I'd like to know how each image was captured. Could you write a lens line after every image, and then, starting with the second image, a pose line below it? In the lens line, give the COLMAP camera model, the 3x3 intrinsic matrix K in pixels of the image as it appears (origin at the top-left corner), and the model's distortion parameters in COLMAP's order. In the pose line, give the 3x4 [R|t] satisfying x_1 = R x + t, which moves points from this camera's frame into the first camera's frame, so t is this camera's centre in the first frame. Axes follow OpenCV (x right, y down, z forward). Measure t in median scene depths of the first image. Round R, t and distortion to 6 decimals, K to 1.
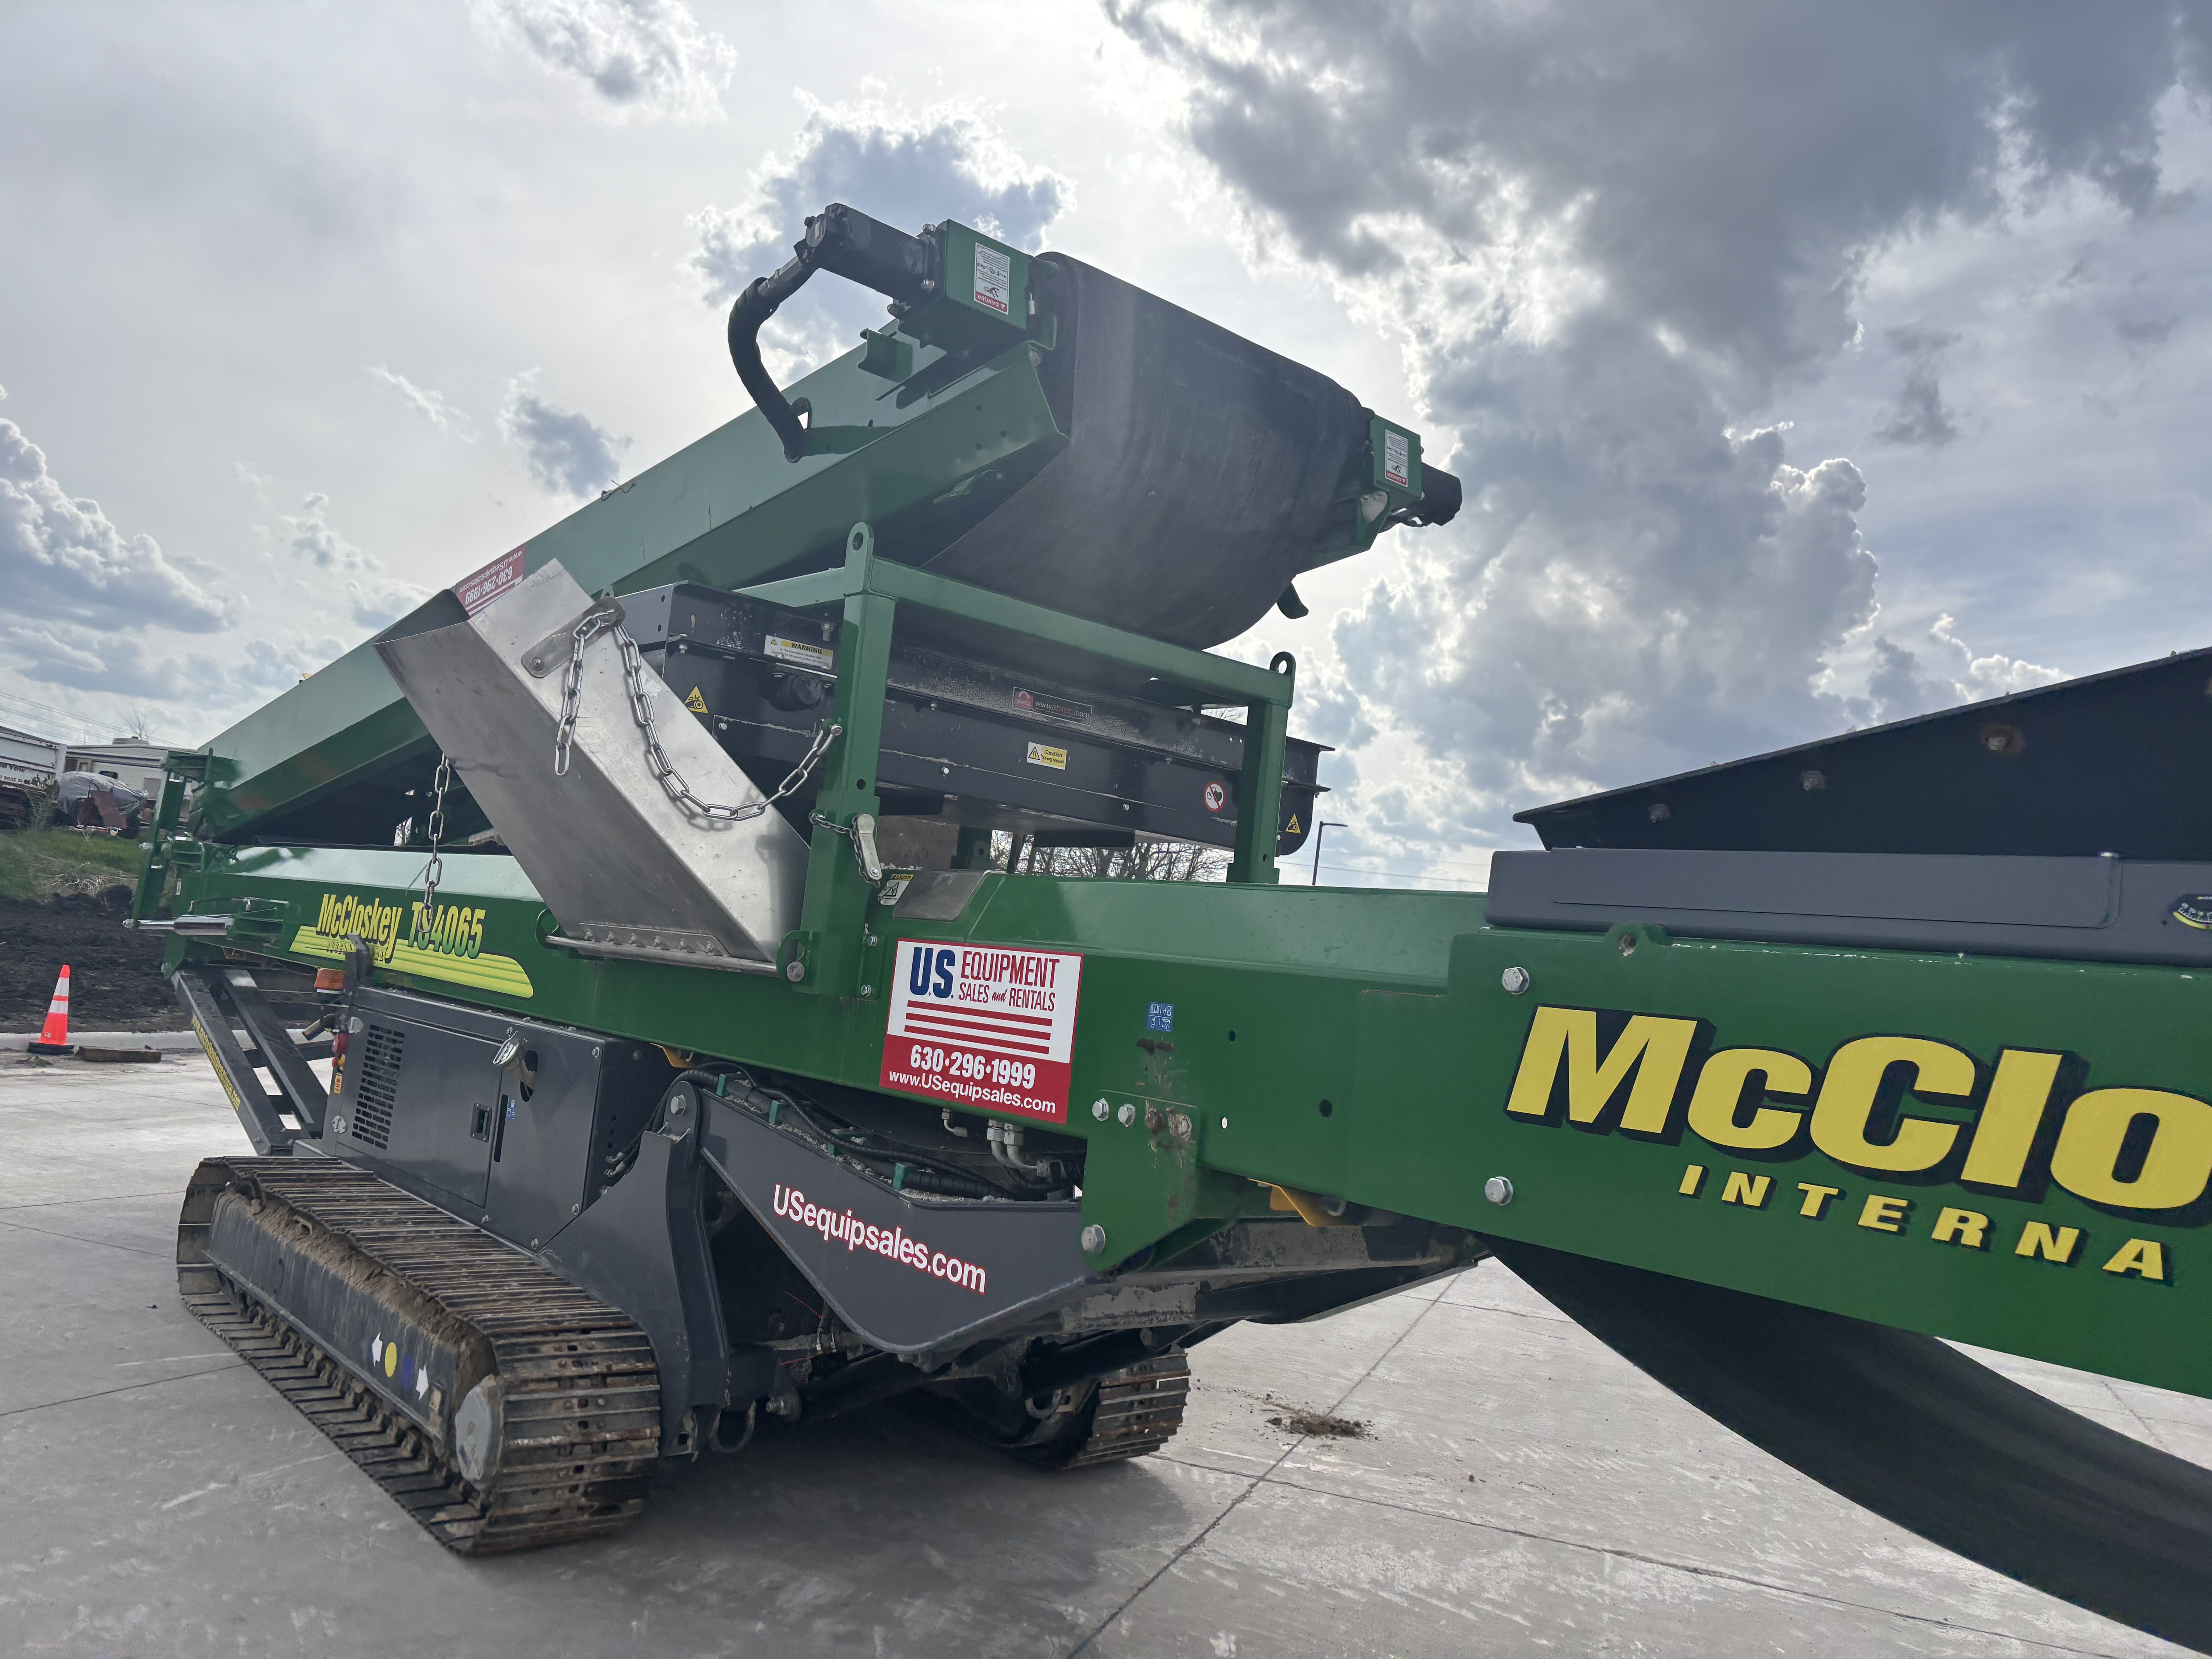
lens RADIAL K [[1661.9, 0, 1106.0], [0, 1661.9, 829.5], [0, 0, 1]] dist [0.012996, -0.002150]
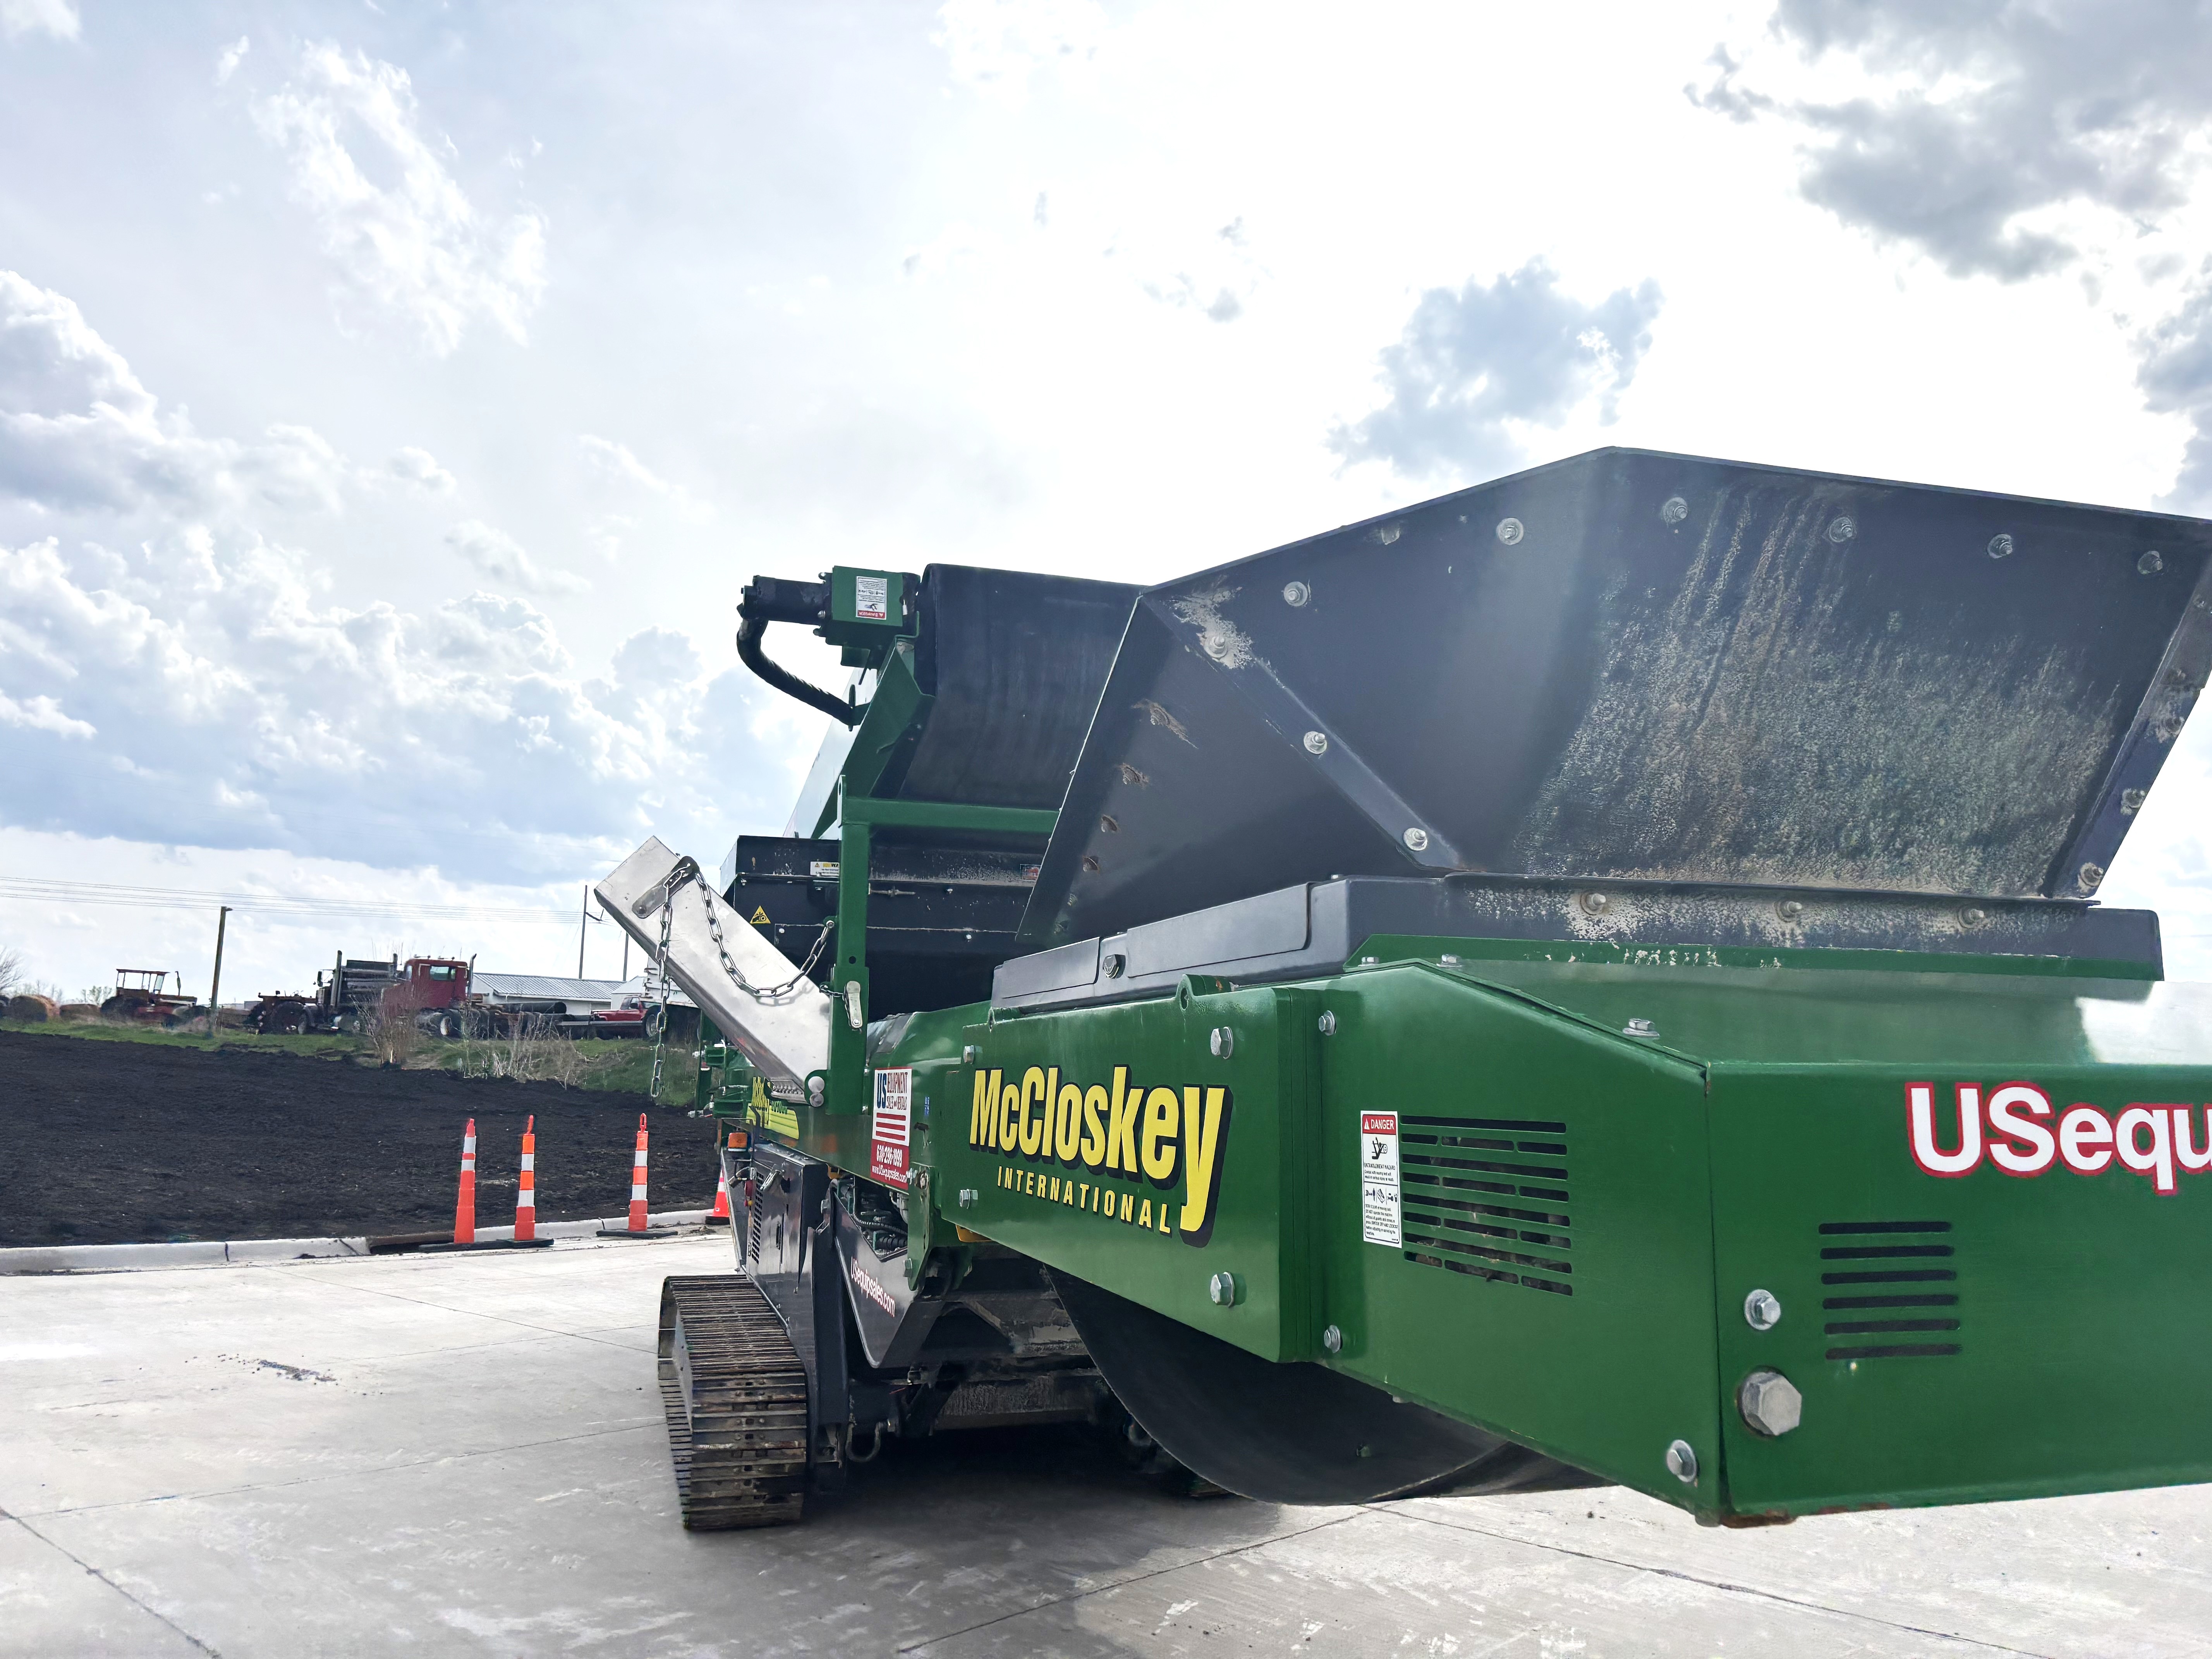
lens RADIAL K [[1654.9, 0, 1106.0], [0, 1654.9, 829.5], [0, 0, 1]] dist [0.000447, -0.008631]
pose [[0.909467, -0.154656, -0.385942, 0.587842], [0.120695, 0.986477, -0.110888, 0.043130], [0.397873, 0.054268, 0.915834, -0.191844]]
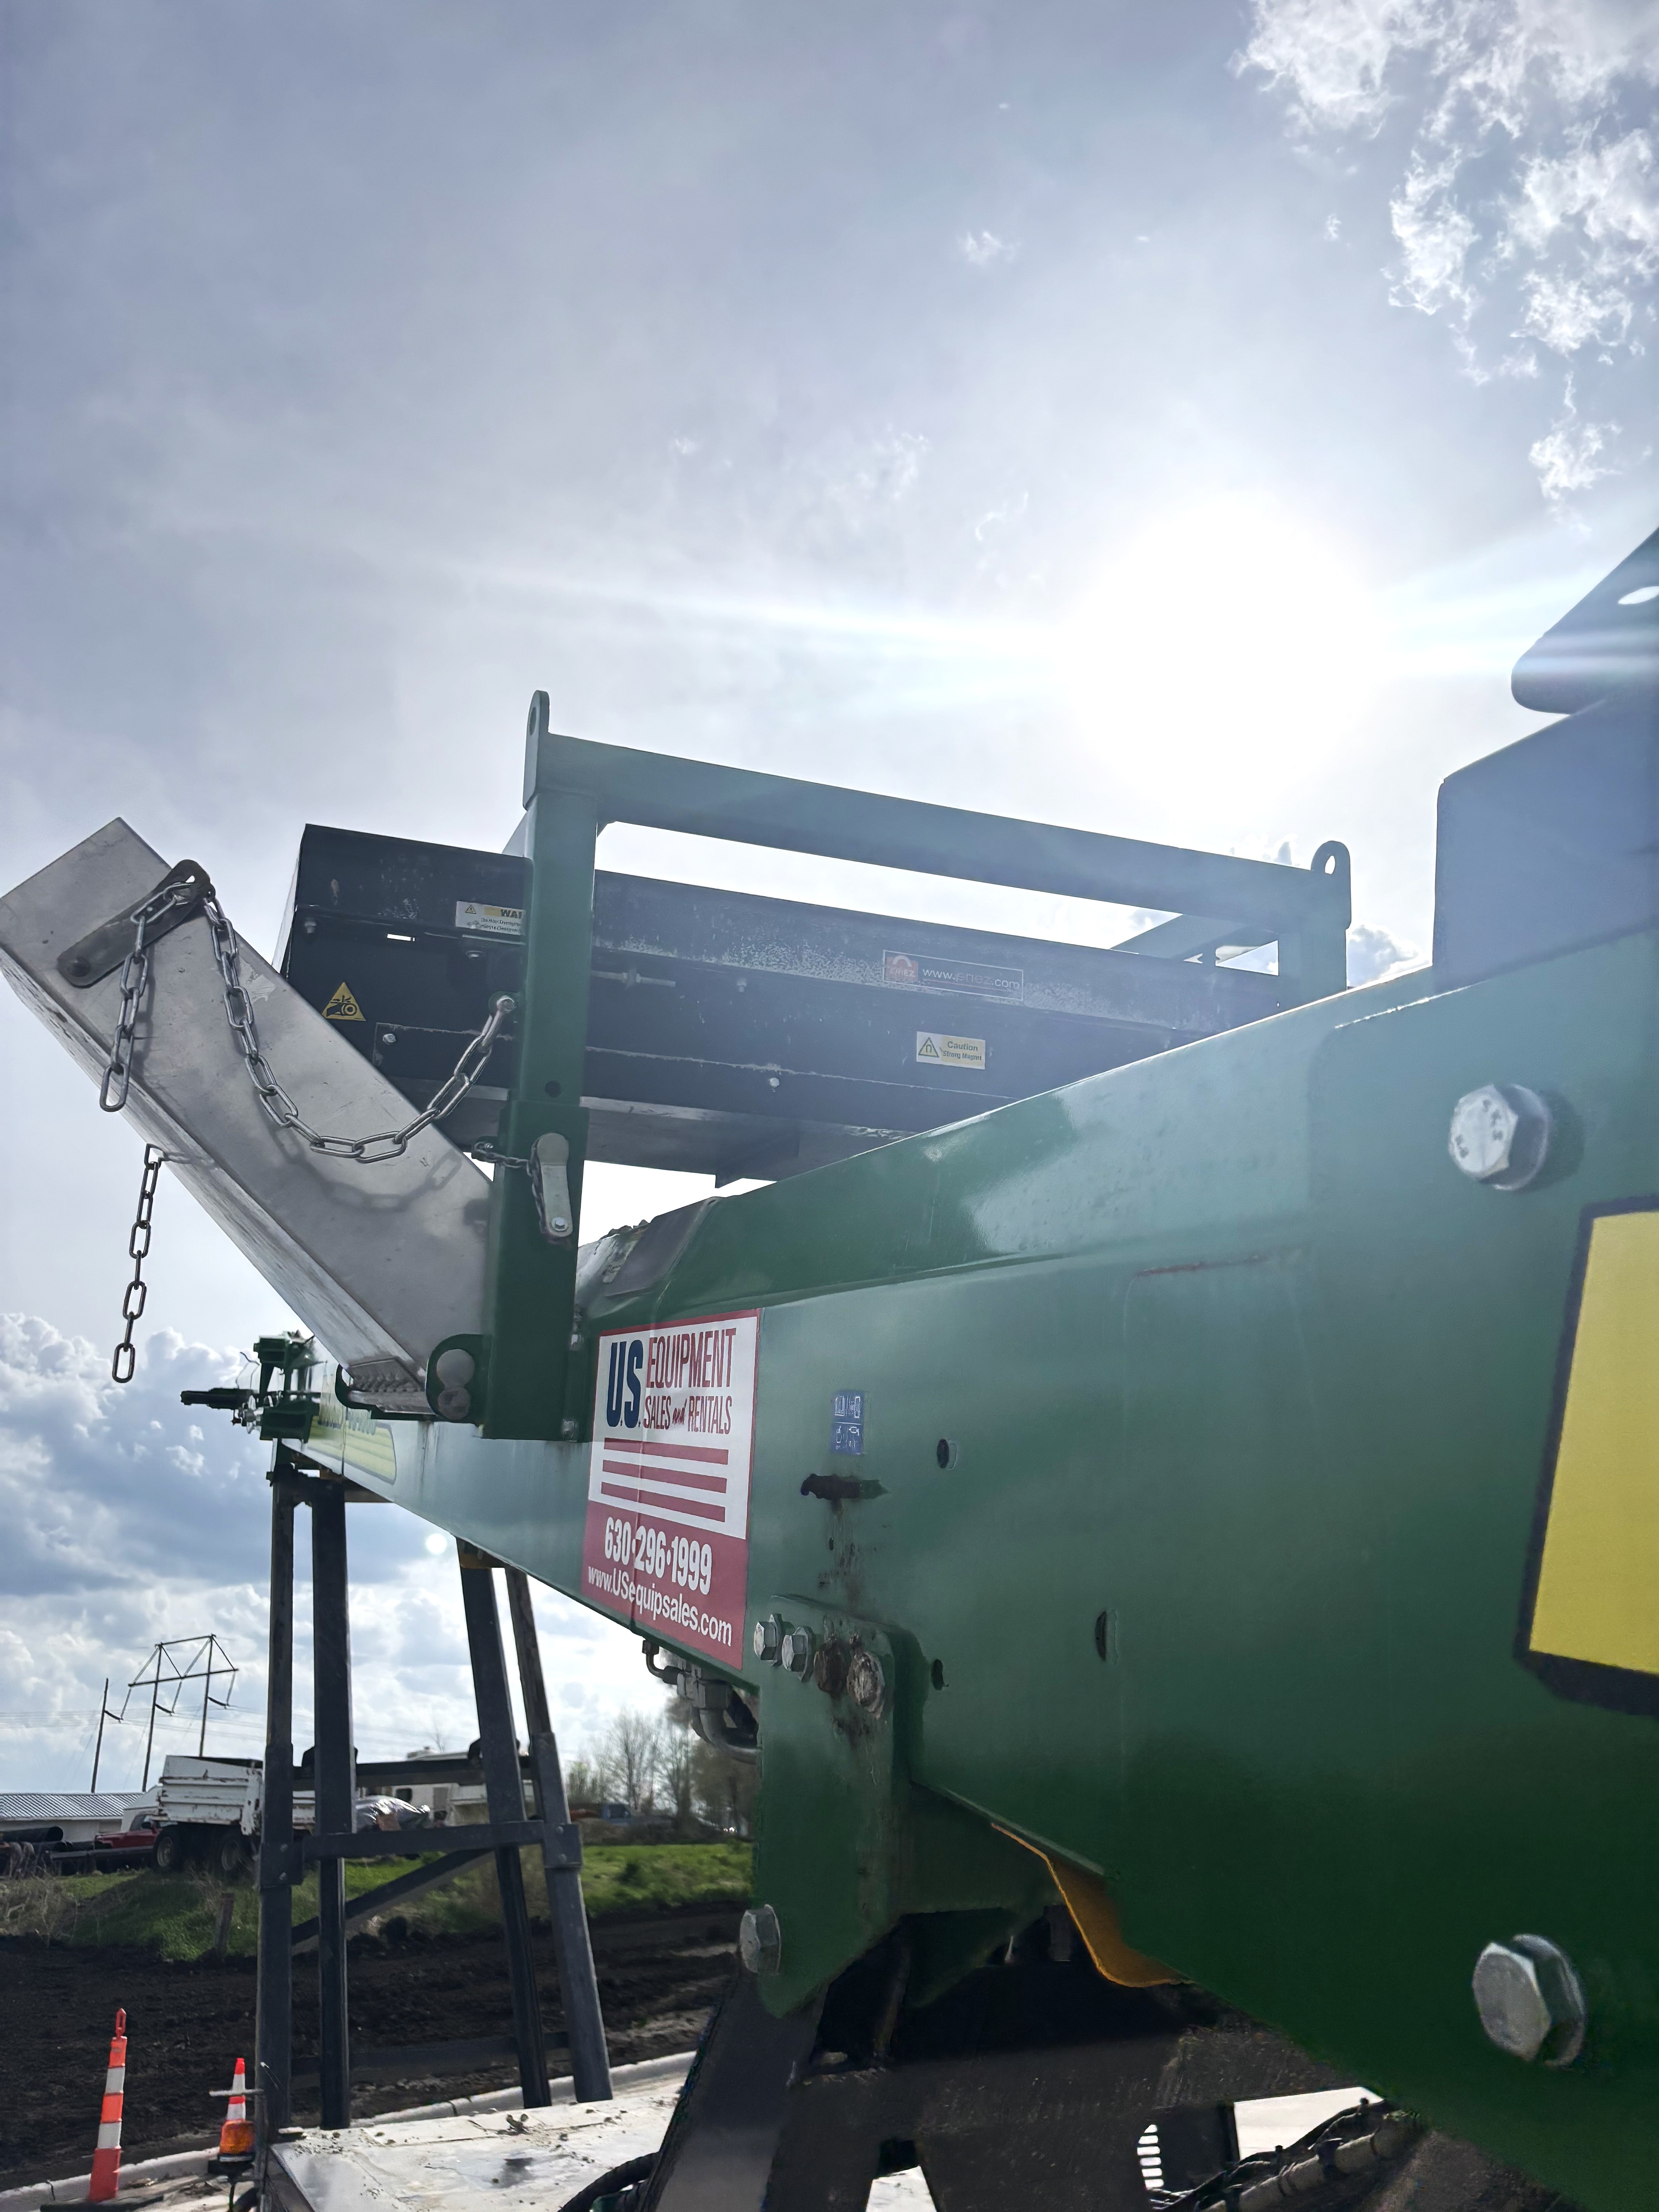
lens RADIAL K [[1661.9, 0, 779.0], [0, 1661.9, 1092.1], [0, 0, 1]] dist [0.012996, -0.002150]
pose [[0.934100, -0.129590, -0.332662, 0.133862], [0.085842, 0.985985, -0.143054, 0.067902], [0.346538, 0.105070, 0.932133, 0.444236]]
